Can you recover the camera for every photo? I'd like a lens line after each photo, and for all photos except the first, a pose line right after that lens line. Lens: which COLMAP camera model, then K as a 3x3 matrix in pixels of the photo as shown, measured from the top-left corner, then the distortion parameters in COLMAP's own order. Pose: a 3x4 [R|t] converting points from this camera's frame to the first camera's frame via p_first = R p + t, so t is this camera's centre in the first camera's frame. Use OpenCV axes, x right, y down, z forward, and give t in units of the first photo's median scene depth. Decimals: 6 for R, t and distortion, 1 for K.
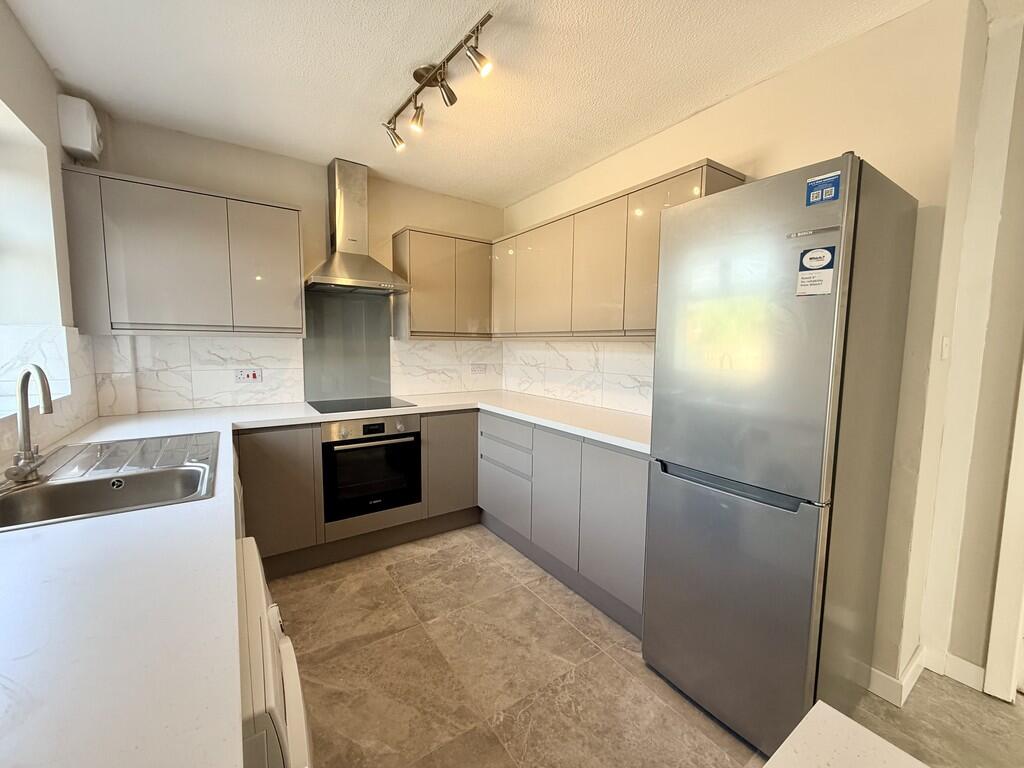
lens RADIAL K [[409.1, 0, 512.4], [0, 409.1, 382.6], [0, 0, 1]] dist [0.002082, -0.000063]
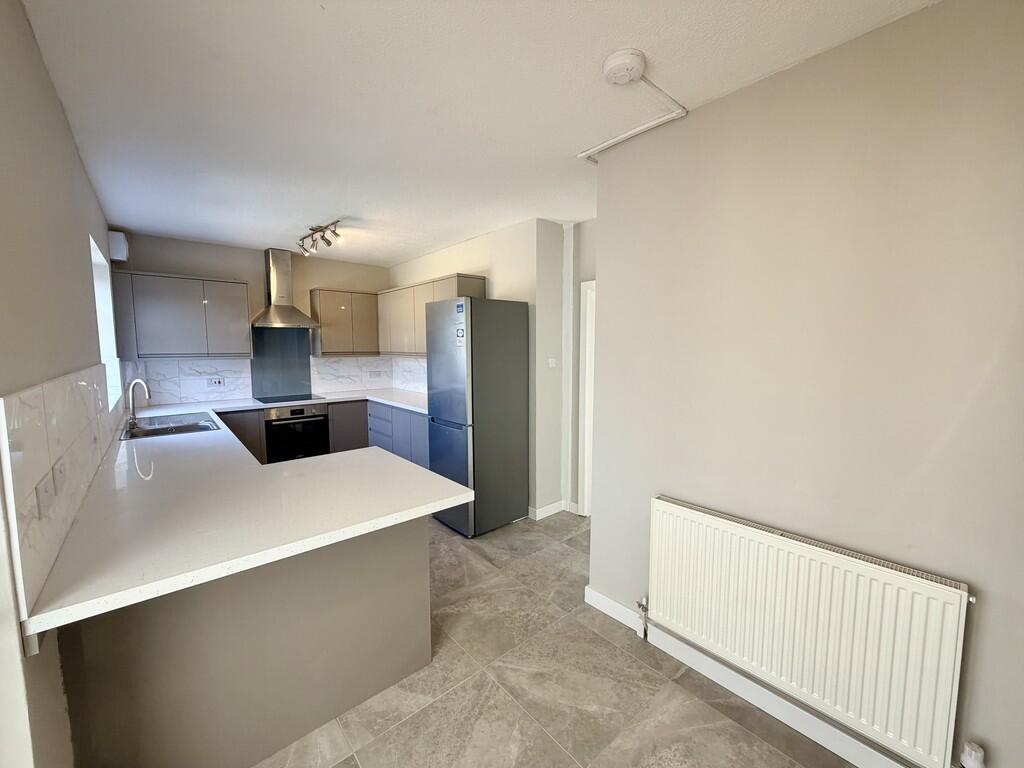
lens RADIAL K [[409.1, 0, 510.7], [0, 409.1, 383.4], [0, 0, 1]] dist [0.002082, -0.000063]
pose [[0.993981, -0.023702, 0.106959, 0.334763], [0.023810, 0.999716, 0.000268, 0.014036], [-0.106935, 0.002281, 0.994263, -0.722194]]
